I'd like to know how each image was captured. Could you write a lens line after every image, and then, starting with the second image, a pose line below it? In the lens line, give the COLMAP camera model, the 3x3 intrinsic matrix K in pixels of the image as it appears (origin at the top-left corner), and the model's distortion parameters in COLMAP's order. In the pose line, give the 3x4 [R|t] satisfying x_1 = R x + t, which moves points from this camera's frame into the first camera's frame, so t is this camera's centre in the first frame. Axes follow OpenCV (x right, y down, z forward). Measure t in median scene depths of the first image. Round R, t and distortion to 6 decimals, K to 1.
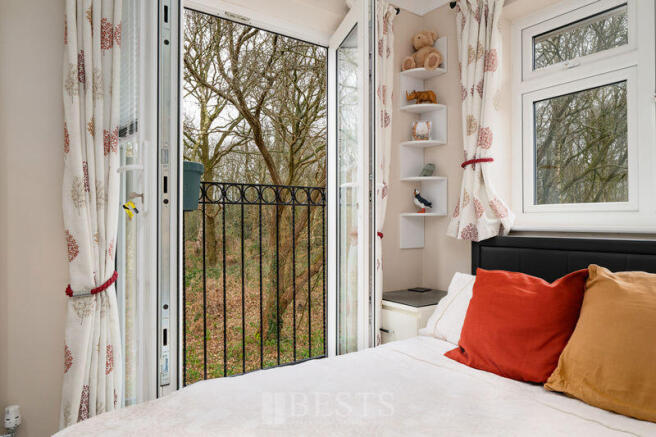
lens RADIAL K [[434.7, 0, 329.1], [0, 434.7, 217.7], [0, 0, 1]] dist [-0.007116, 0.002375]
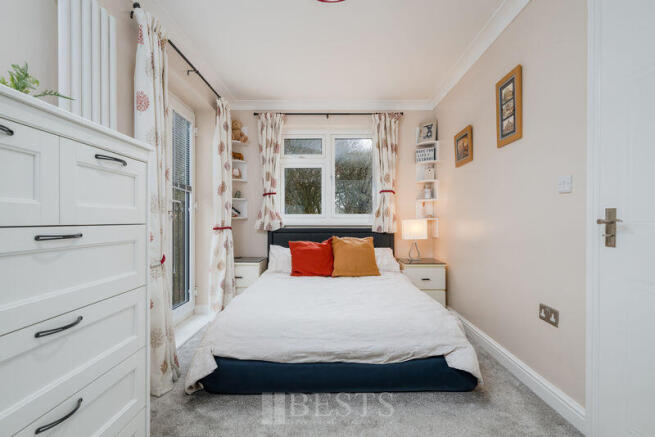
lens RADIAL K [[324.7, 0, 327.7], [0, 324.7, 222.0], [0, 0, 1]] dist [0.004682, -0.000025]
pose [[0.587031, -0.000133, 0.809564, -0.814212], [-0.006199, 0.999970, 0.004659, 0.001586], [-0.809540, -0.007754, 0.587013, -0.182917]]
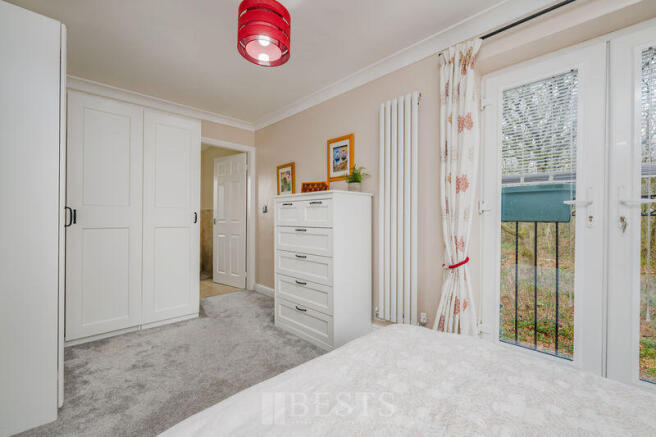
lens RADIAL K [[277.9, 0, 330.7], [0, 277.9, 216.5], [0, 0, 1]] dist [0.003961, -0.000289]
pose [[0.159963, -0.005434, -0.987108, 0.368836], [-0.003755, 0.999974, -0.006113, -0.024514], [0.987116, 0.004685, 0.159939, 0.206064]]
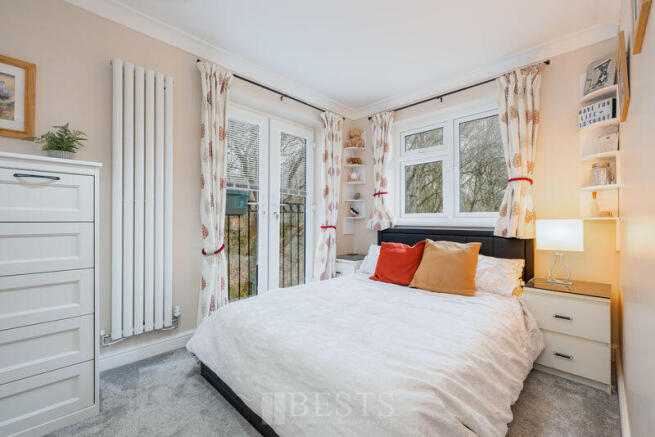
lens RADIAL K [[277.4, 0, 329.6], [0, 277.4, 216.8], [0, 0, 1]] dist [0.003961, -0.000289]
pose [[0.984462, 0.008697, 0.175384, -0.151698], [-0.007331, 0.999938, -0.008436, -0.000454], [-0.175447, 0.007019, 0.984464, -0.318315]]
